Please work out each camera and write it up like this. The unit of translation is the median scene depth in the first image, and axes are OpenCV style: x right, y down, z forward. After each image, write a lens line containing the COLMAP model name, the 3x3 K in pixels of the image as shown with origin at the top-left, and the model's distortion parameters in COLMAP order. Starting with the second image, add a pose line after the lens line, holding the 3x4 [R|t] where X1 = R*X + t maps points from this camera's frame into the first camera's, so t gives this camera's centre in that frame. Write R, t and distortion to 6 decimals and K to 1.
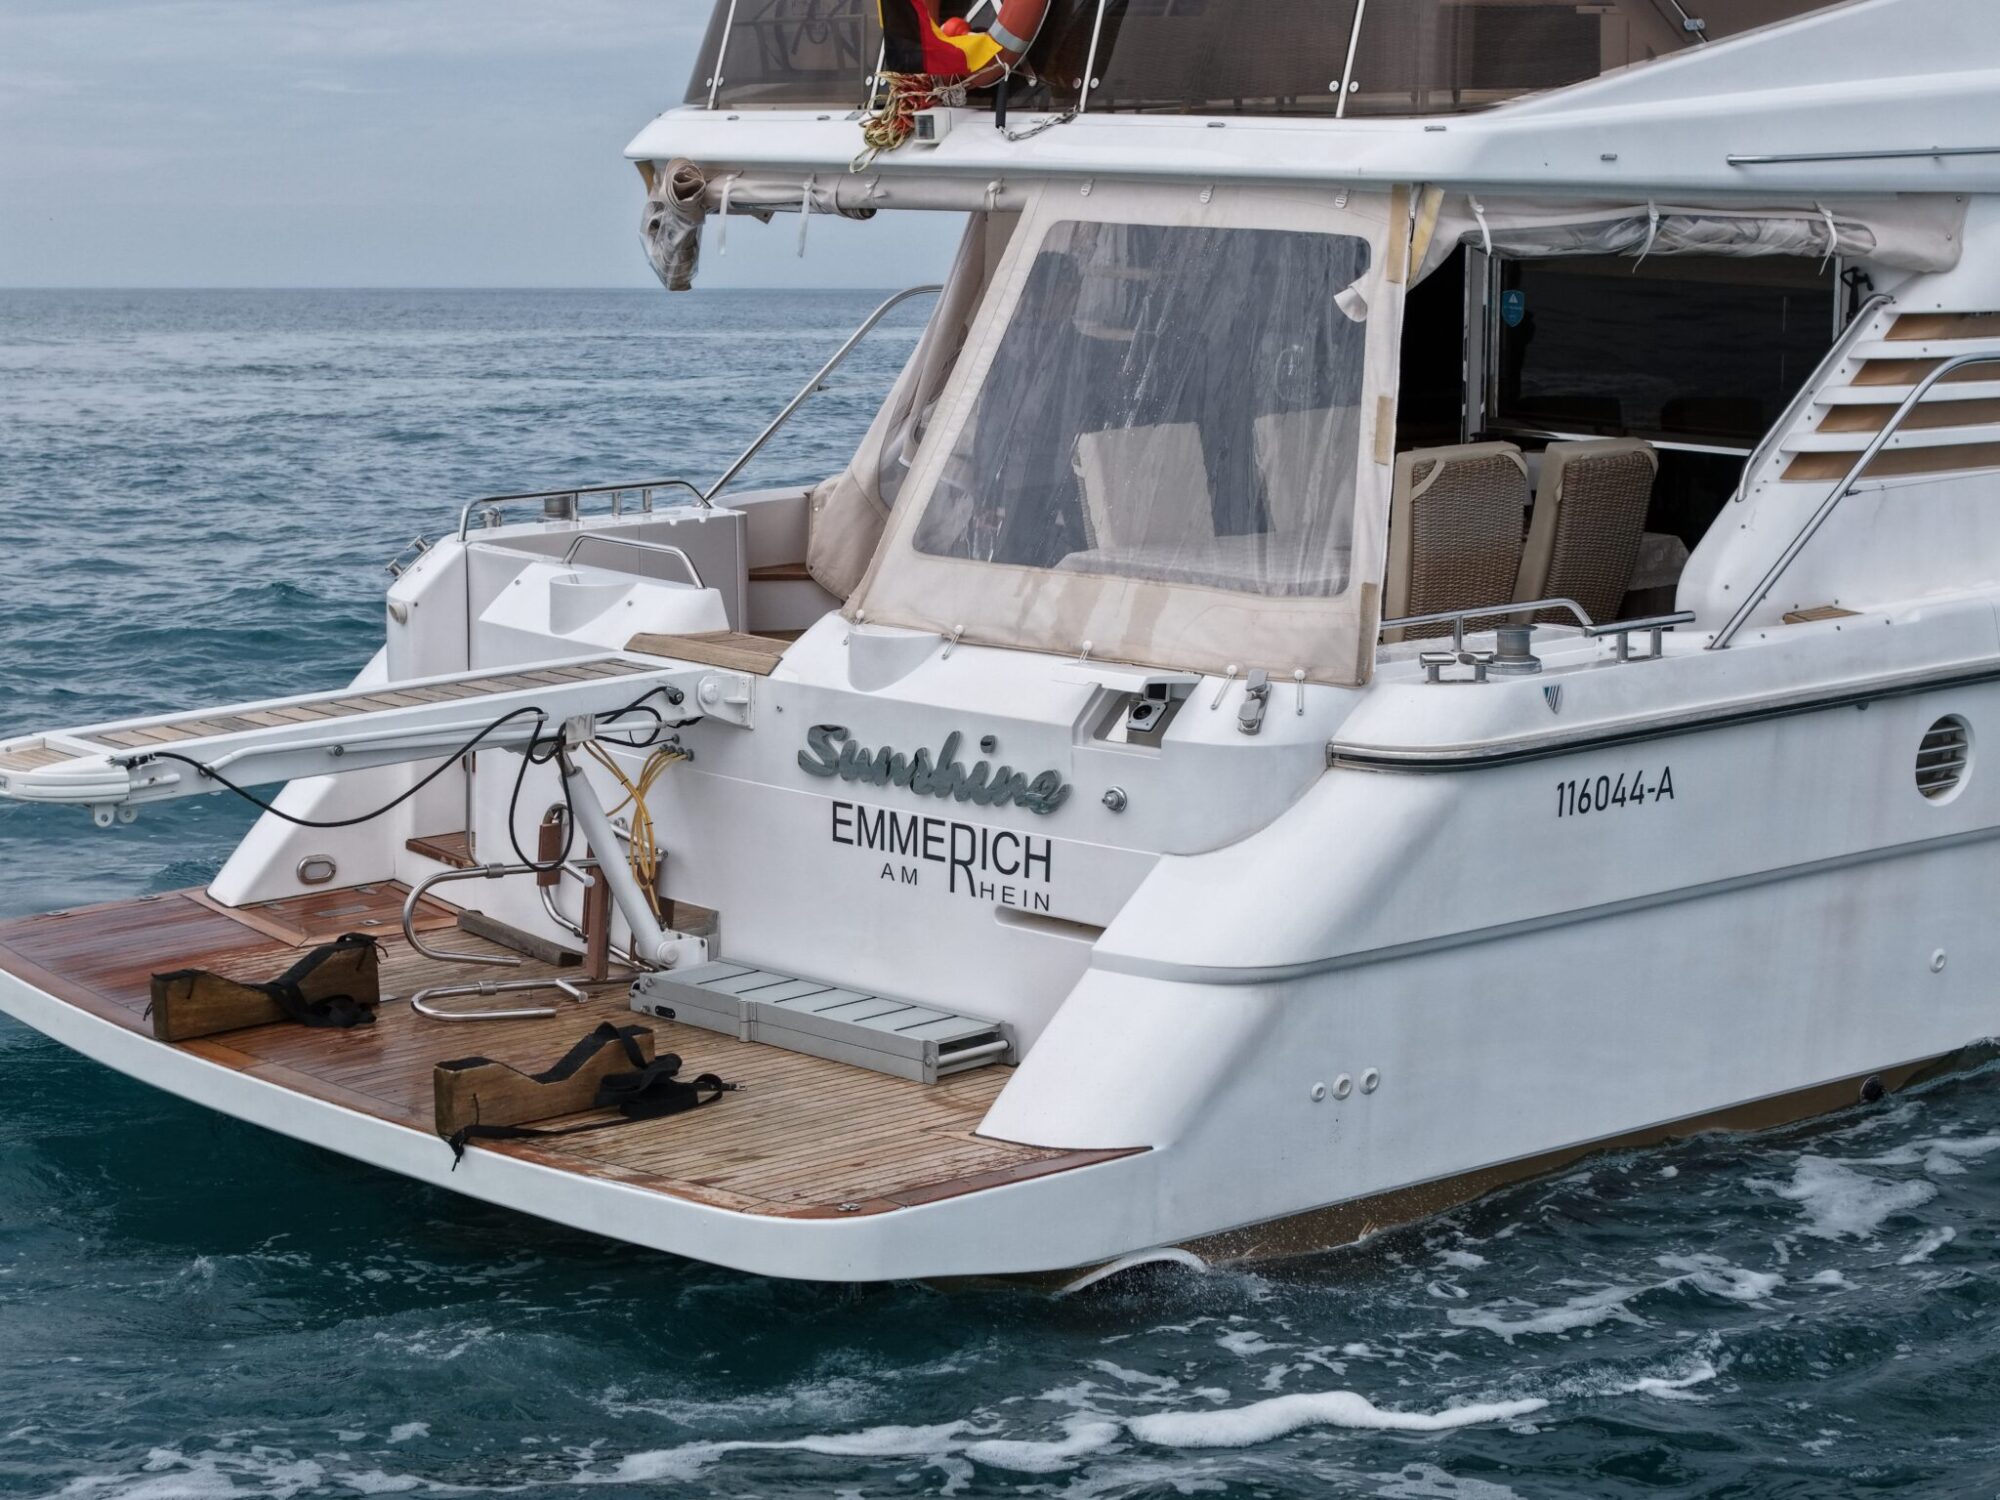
lens RADIAL K [[4105.0, 0, 1000.0], [0, 4105.0, 750.0], [0, 0, 1]] dist [-0.057677, -0.034613]
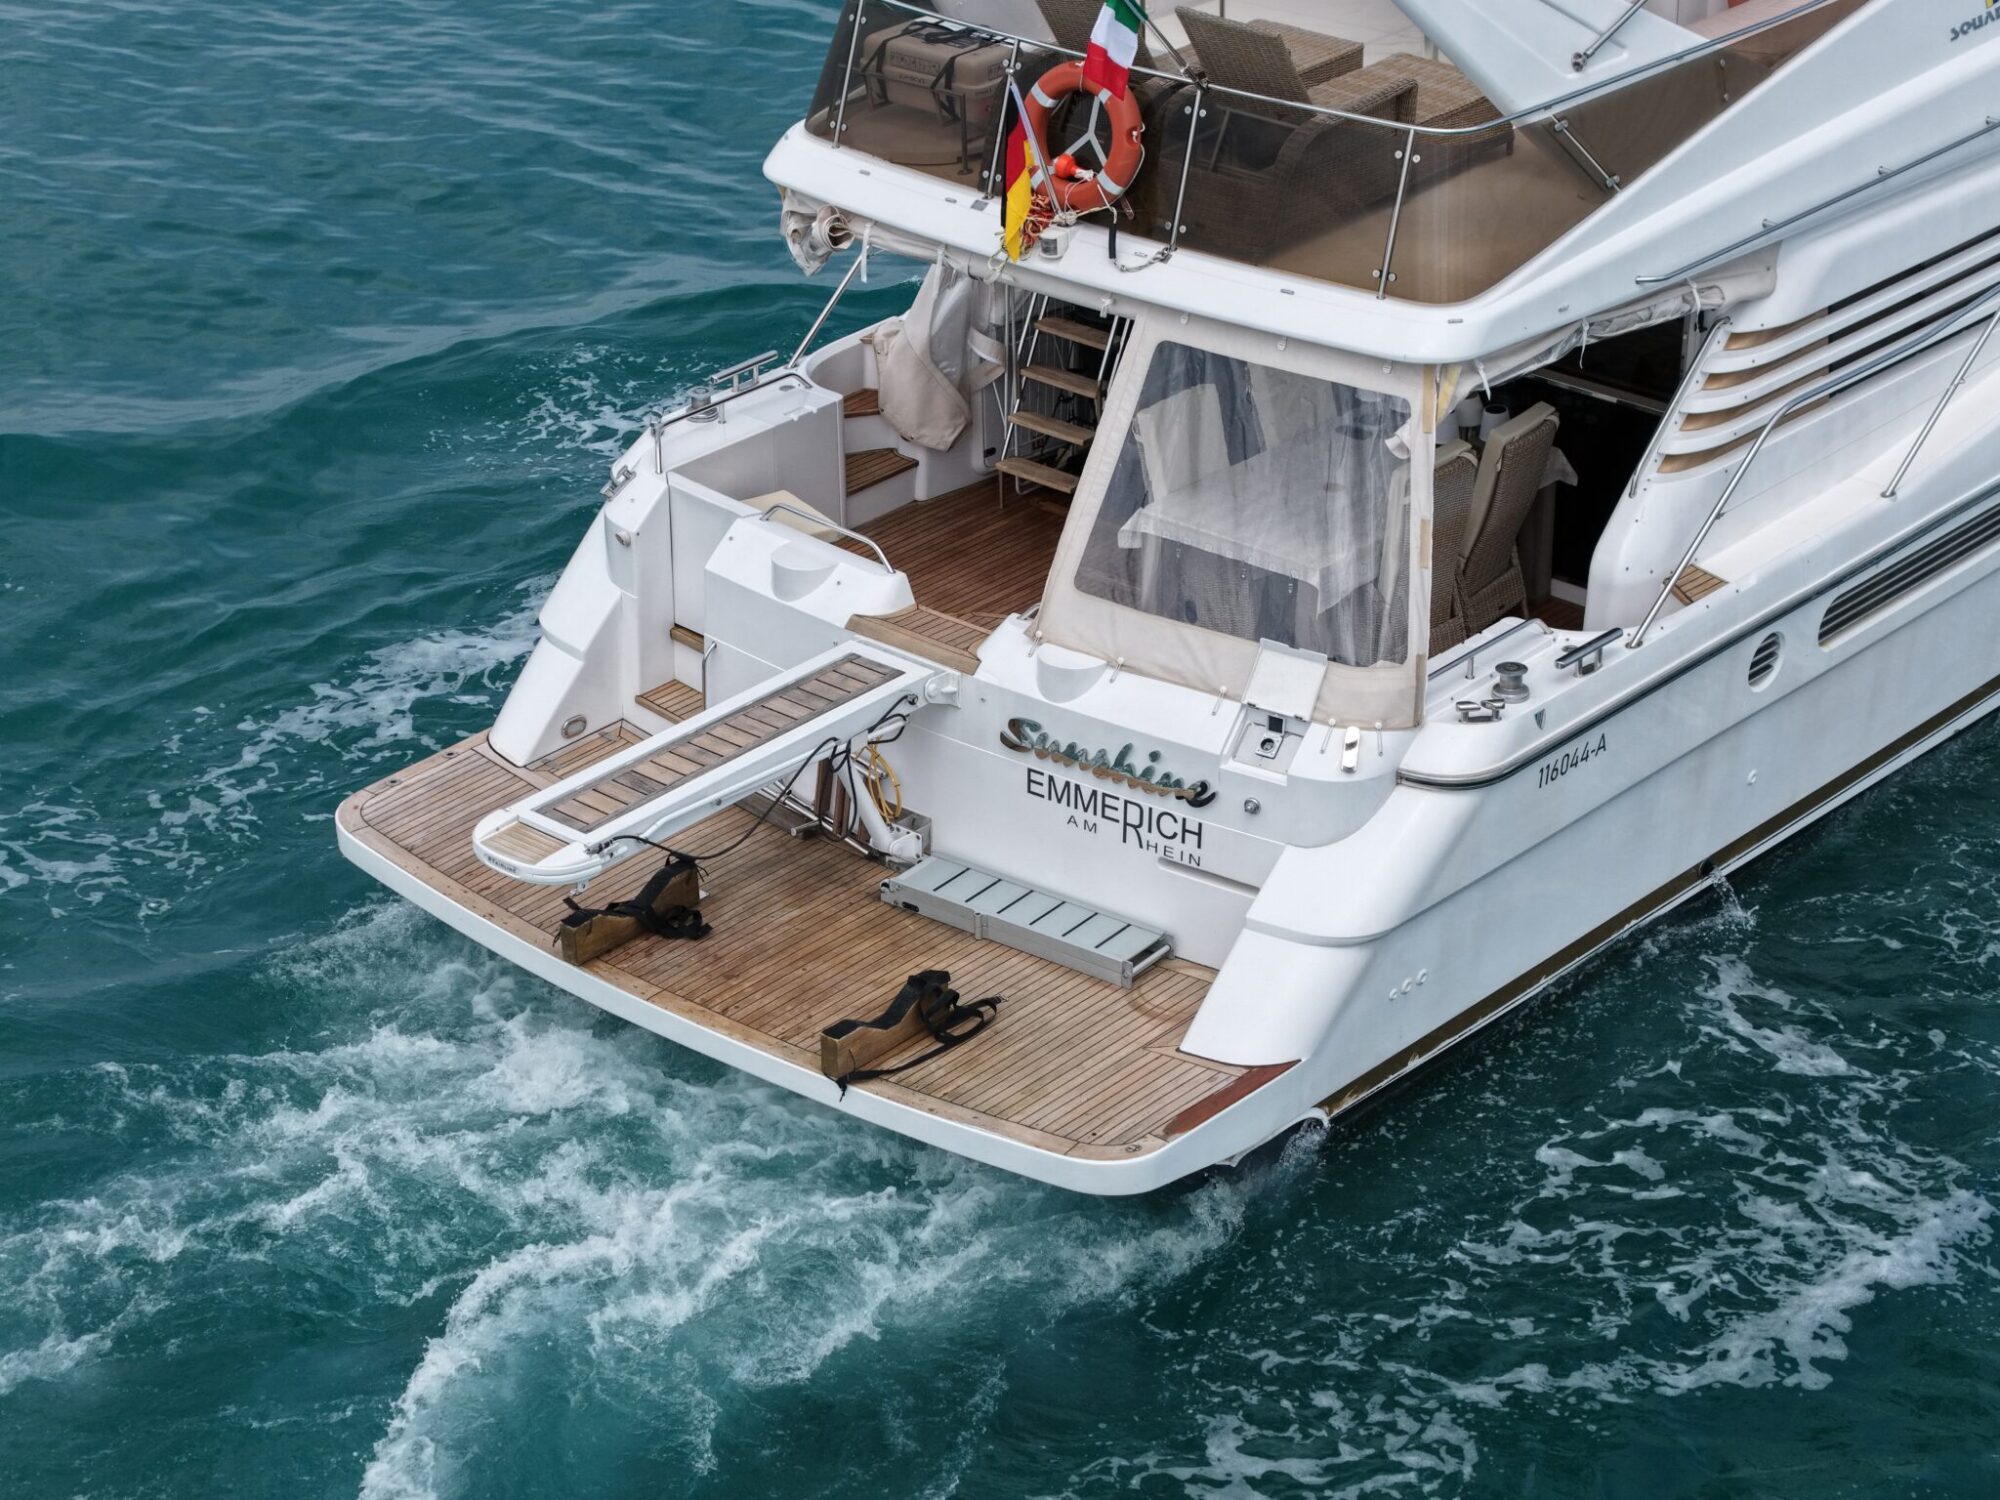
lens RADIAL K [[4005.1, 0, 1000.0], [0, 4005.1, 750.0], [0, 0, 1]] dist [0.082789, 0.062168]
pose [[0.988954, -0.070450, 0.130409, -0.240422], [0.028614, 0.954016, 0.298388, -0.426154], [-0.145433, -0.291360, 0.945494, -0.337537]]
